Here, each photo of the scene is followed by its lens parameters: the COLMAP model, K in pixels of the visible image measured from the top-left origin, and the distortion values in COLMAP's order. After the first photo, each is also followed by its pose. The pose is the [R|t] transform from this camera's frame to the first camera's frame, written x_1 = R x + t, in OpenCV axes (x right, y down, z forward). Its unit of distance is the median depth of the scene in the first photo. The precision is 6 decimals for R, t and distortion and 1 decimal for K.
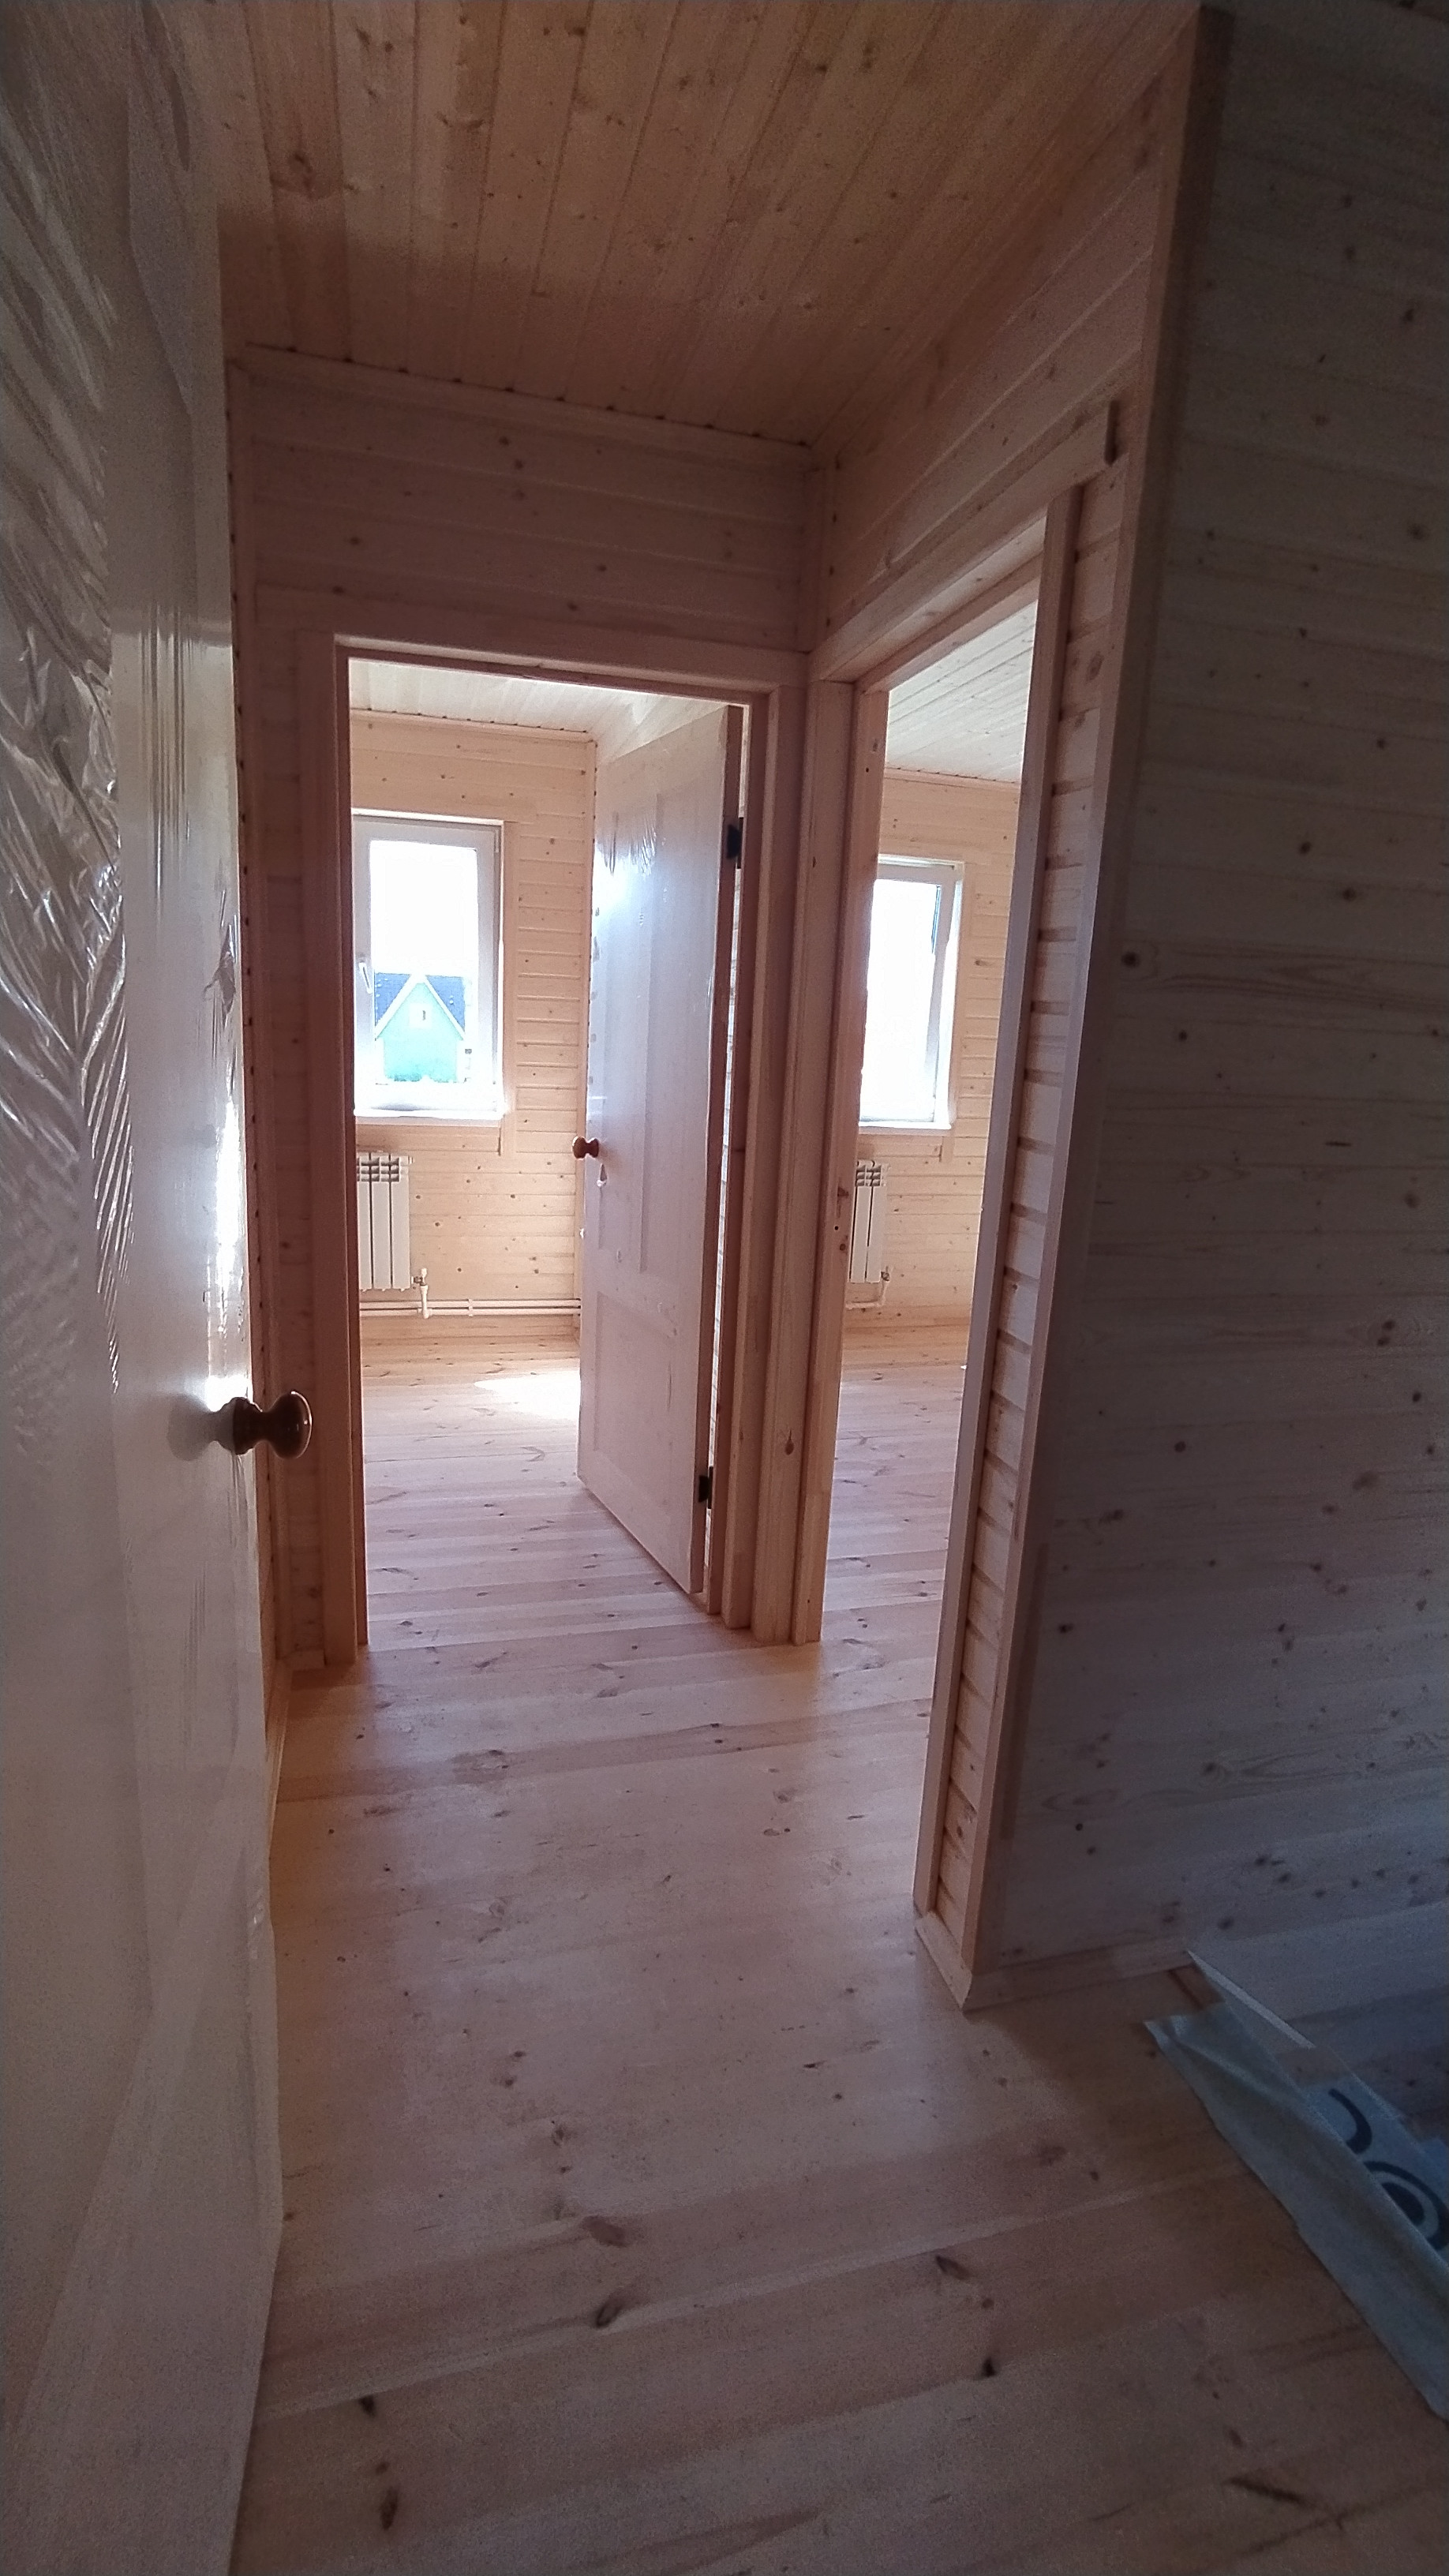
lens RADIAL K [[1181.4, 0, 718.5], [0, 1181.4, 1290.4], [0, 0, 1]] dist [-0.017904, 0.010472]
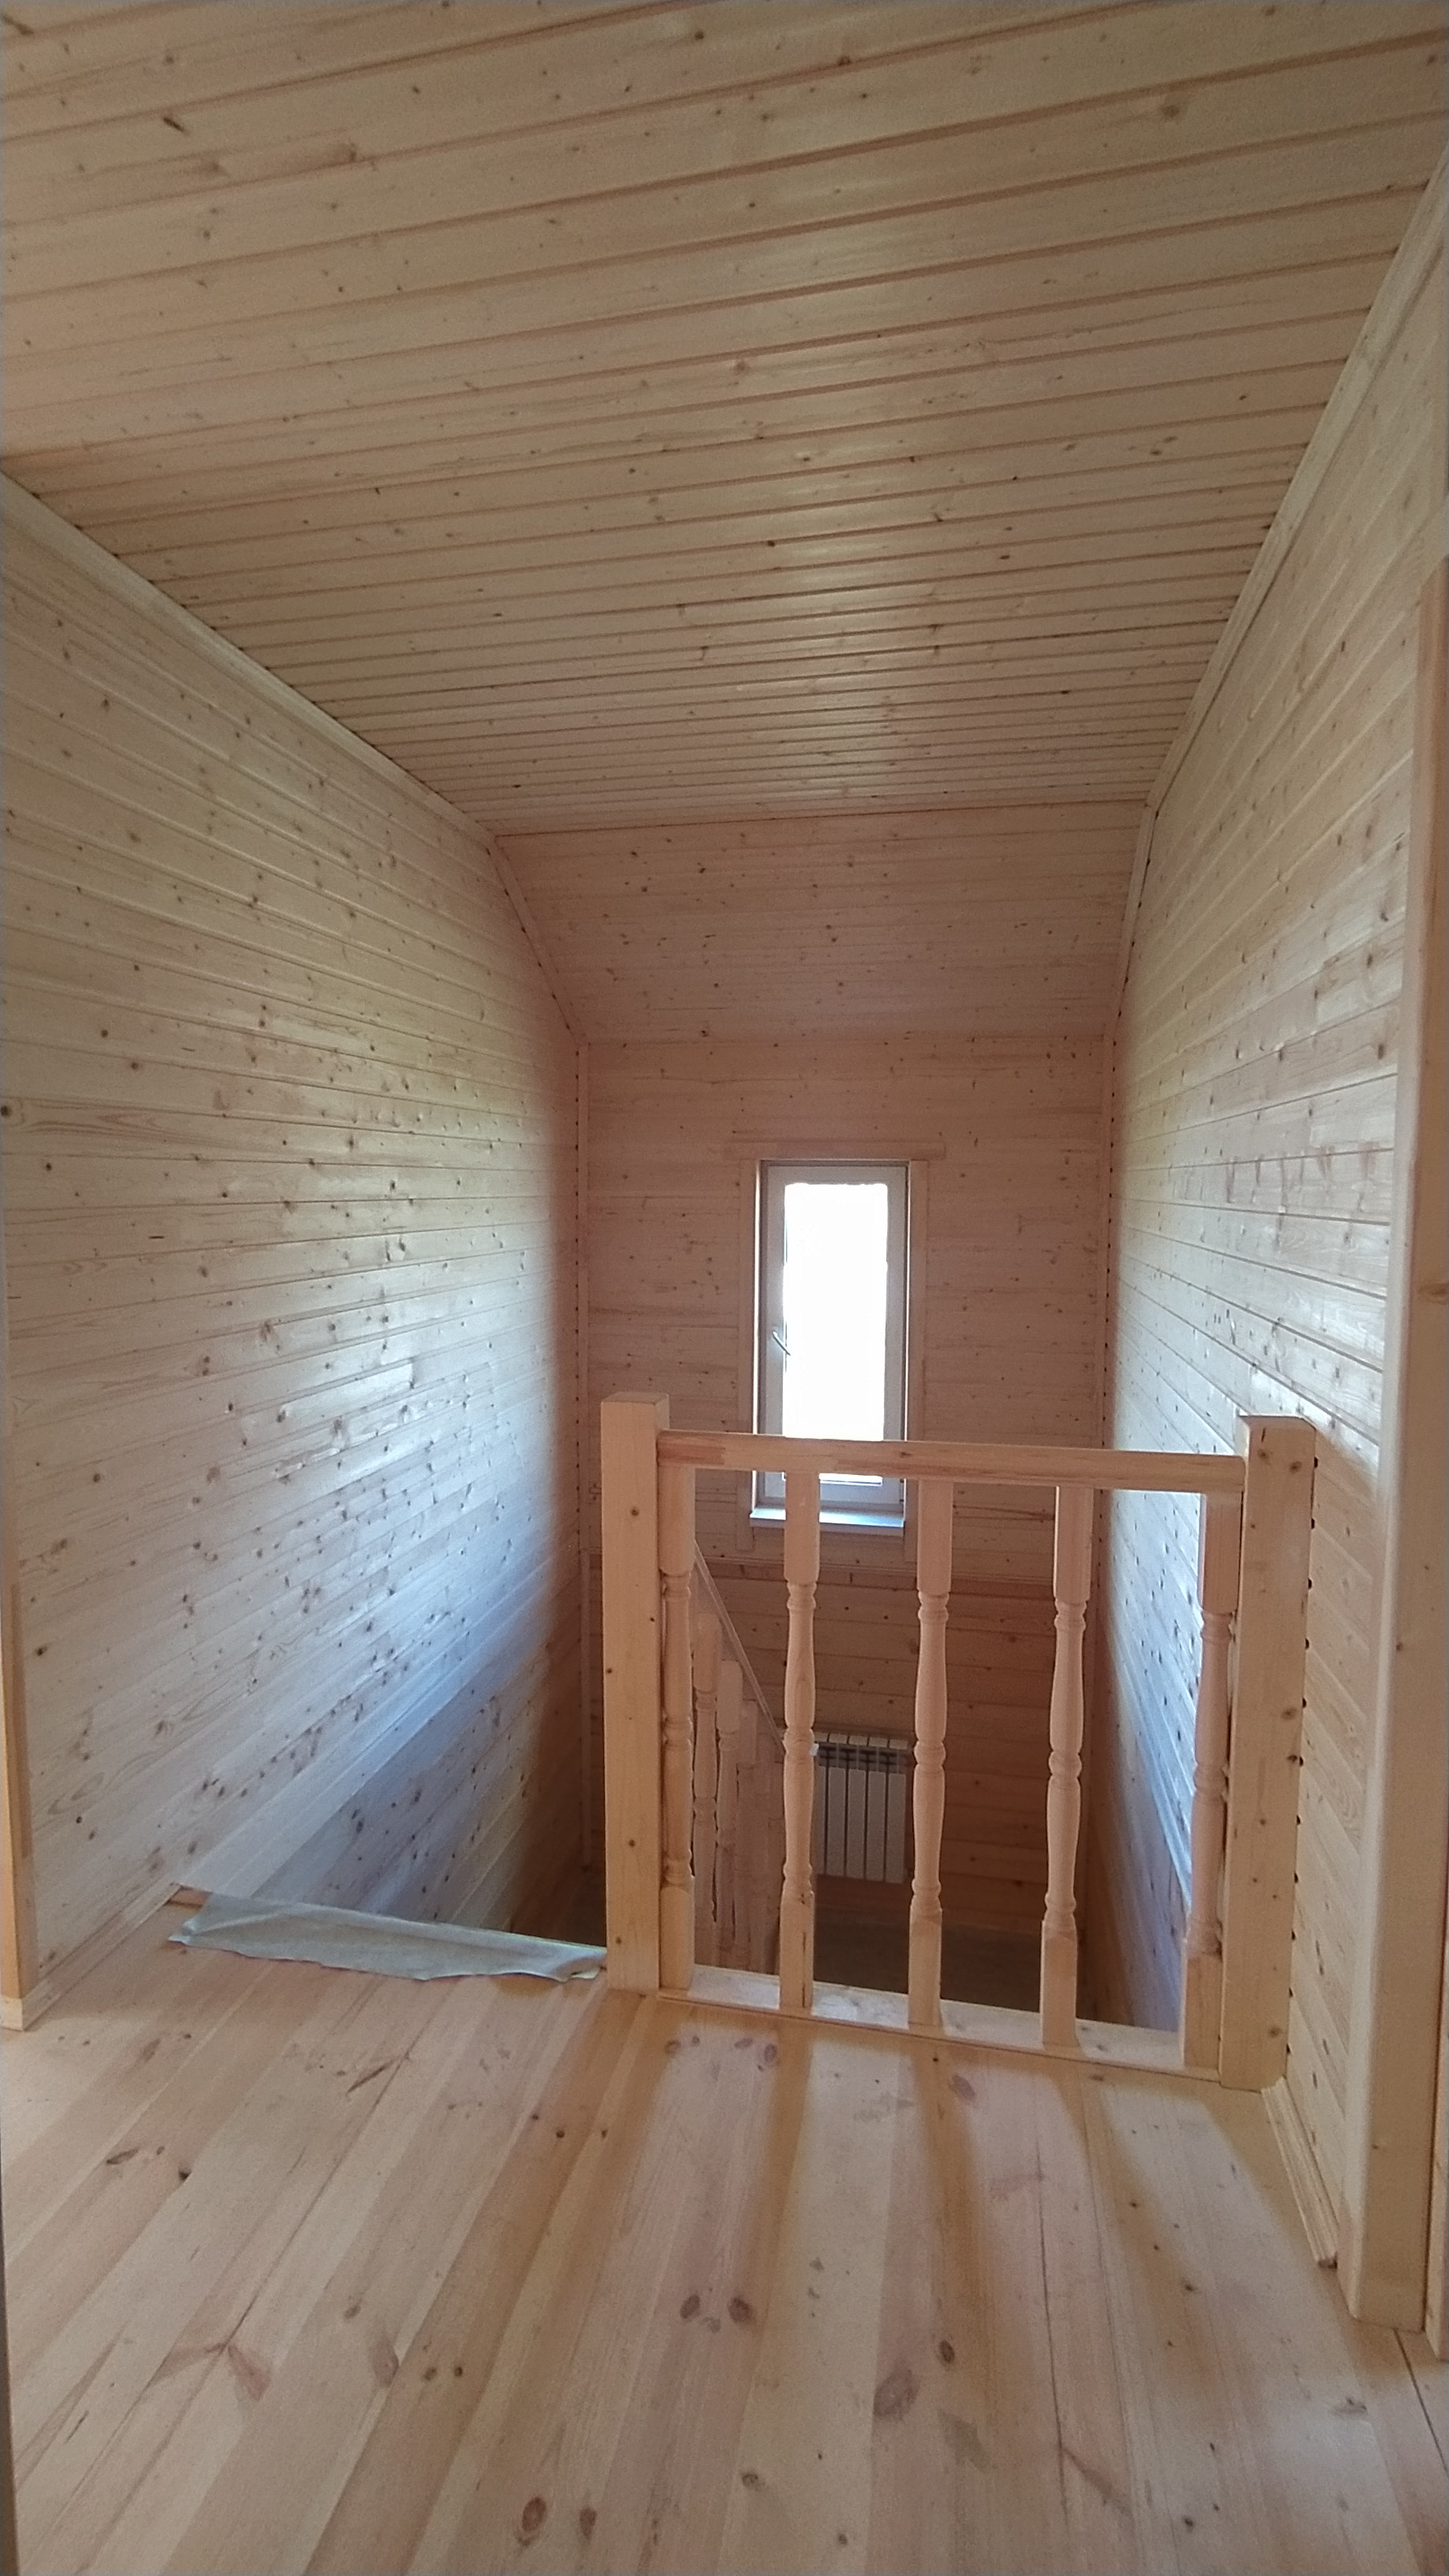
lens RADIAL K [[1181.4, 0, 697.4], [0, 1181.4, 1269.5], [0, 0, 1]] dist [-0.017904, 0.010472]
pose [[0.474746, -0.111563, 0.873024, -0.378964], [0.218362, 0.975850, 0.005959, 0.044116], [-0.852605, 0.187806, 0.487641, -0.220990]]
